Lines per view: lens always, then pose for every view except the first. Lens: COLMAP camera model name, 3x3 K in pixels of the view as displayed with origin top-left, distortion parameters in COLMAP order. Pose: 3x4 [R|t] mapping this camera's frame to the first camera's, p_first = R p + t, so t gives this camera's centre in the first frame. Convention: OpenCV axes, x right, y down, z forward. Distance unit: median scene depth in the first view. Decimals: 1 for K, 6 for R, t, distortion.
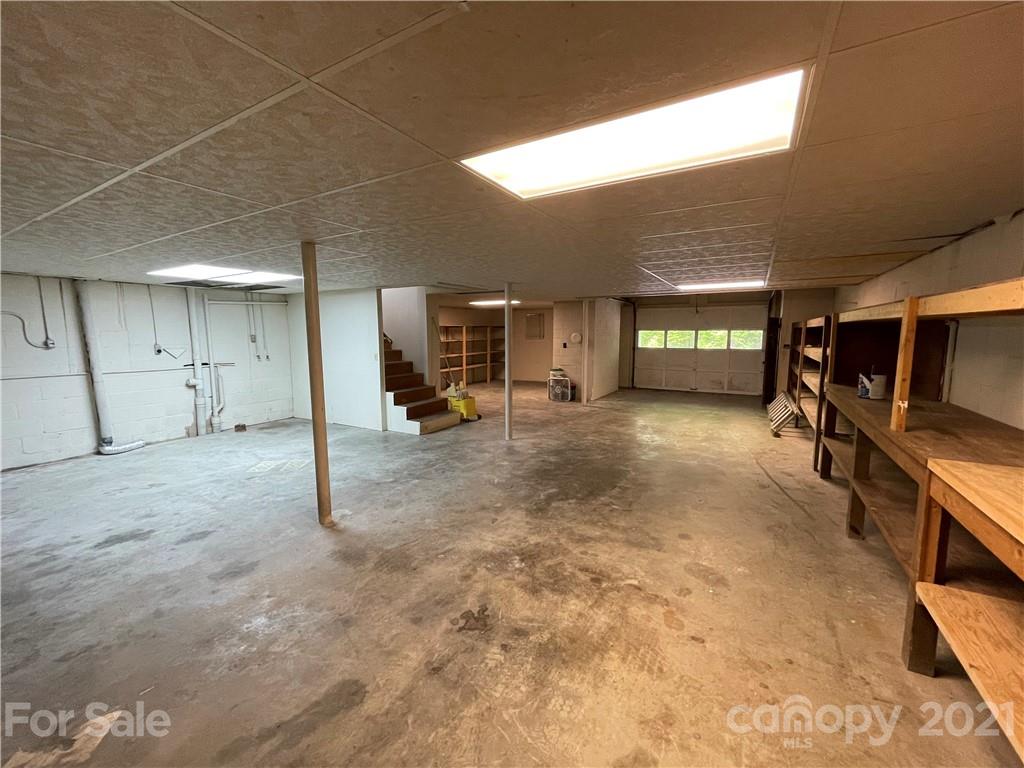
lens RADIAL K [[414.3, 0, 511.0], [0, 414.3, 382.0], [0, 0, 1]] dist [0.001141, -0.000025]
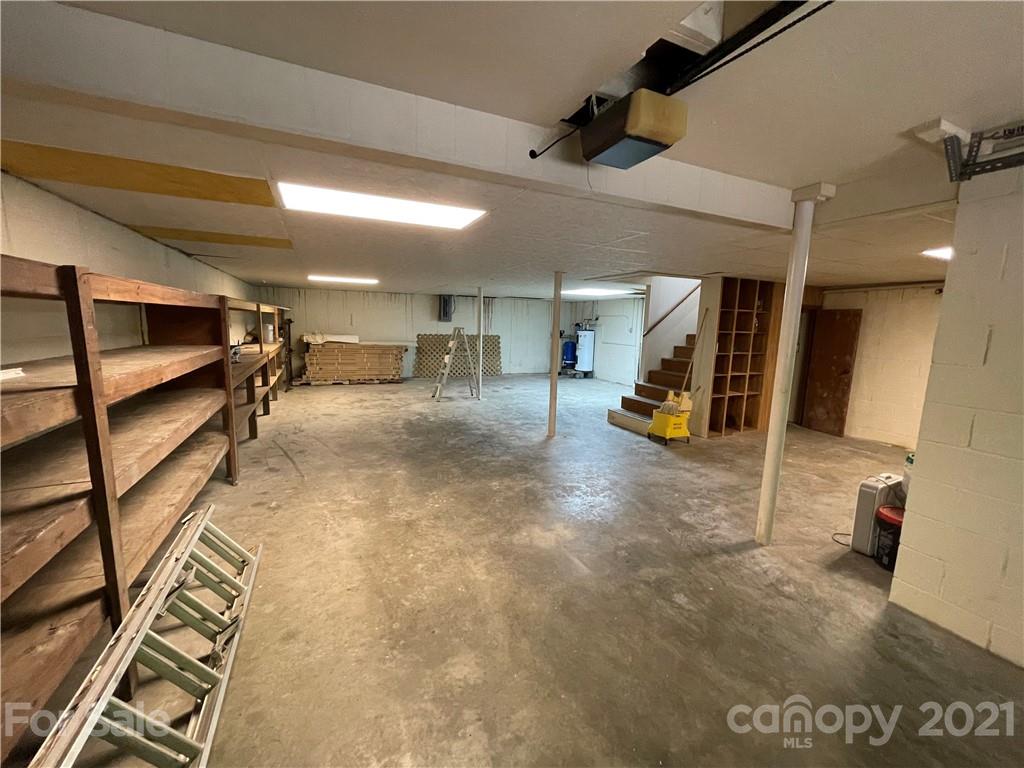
lens RADIAL K [[414.3, 0, 511.8], [0, 414.3, 382.9], [0, 0, 1]] dist [0.001141, -0.000025]
pose [[-0.575211, 0.110674, -0.810483, 0.913232], [-0.119700, 0.968751, 0.217238, -0.198060], [0.809200, 0.221973, -0.543989, 1.588358]]
